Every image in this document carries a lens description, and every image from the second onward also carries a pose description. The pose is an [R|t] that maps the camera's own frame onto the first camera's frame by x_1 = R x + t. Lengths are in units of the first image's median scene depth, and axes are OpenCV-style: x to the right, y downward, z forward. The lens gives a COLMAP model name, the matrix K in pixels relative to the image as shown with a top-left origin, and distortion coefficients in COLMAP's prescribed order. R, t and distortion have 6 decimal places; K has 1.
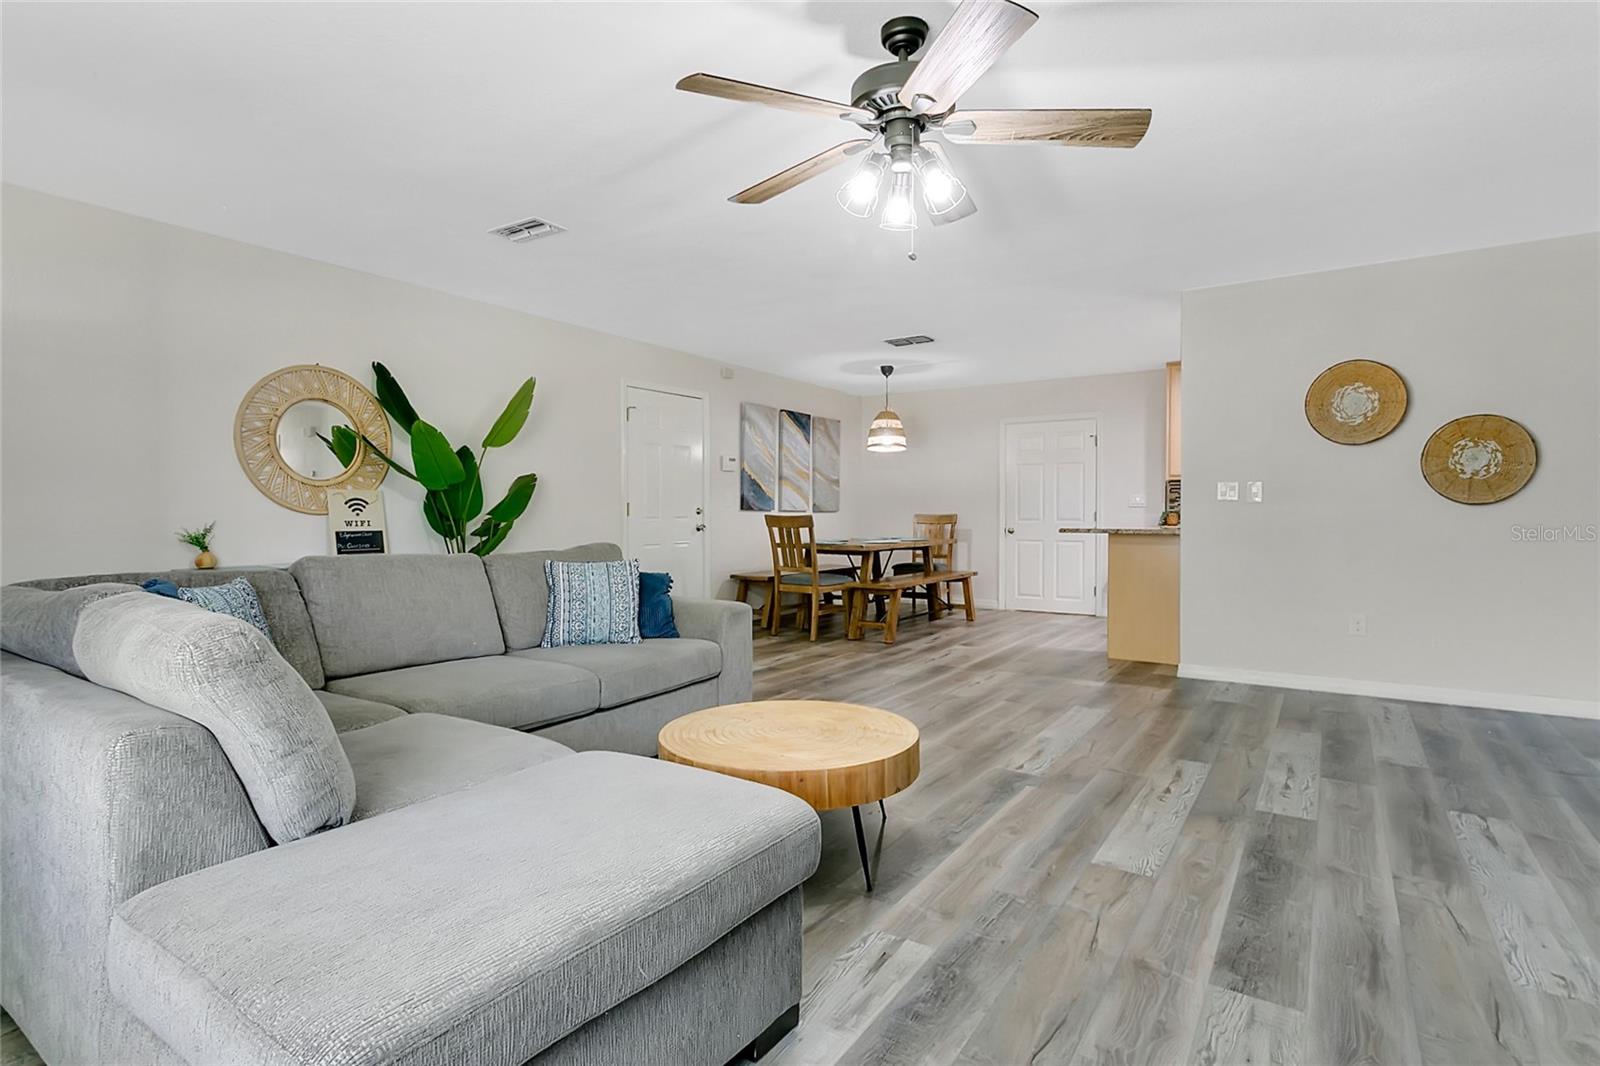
lens RADIAL K [[763.5, 0, 795.7], [0, 763.5, 528.0], [0, 0, 1]] dist [-0.003306, 0.009494]
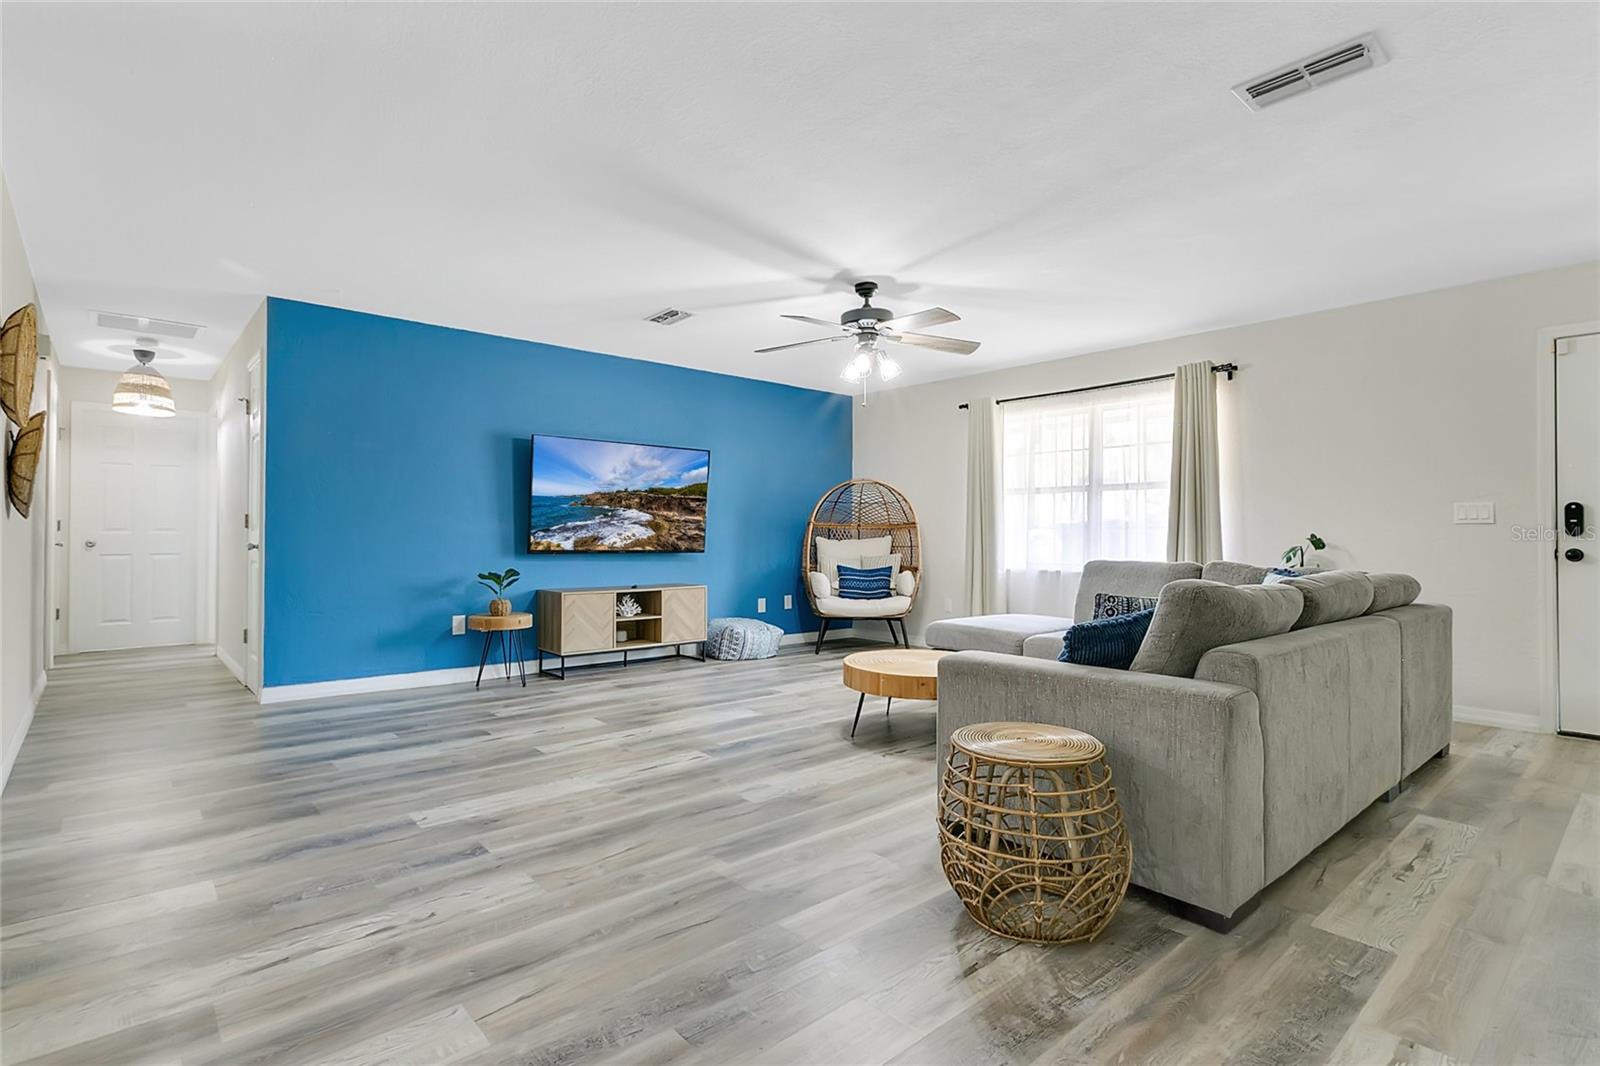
lens RADIAL K [[763.5, 0, 795.7], [0, 763.5, 528.0], [0, 0, 1]] dist [-0.003306, 0.009494]
pose [[-0.969856, -0.000520, 0.243678, -0.118853], [-0.000665, 1.000000, -0.000513, -0.021460], [-0.243677, -0.000660, -0.969856, 2.052893]]
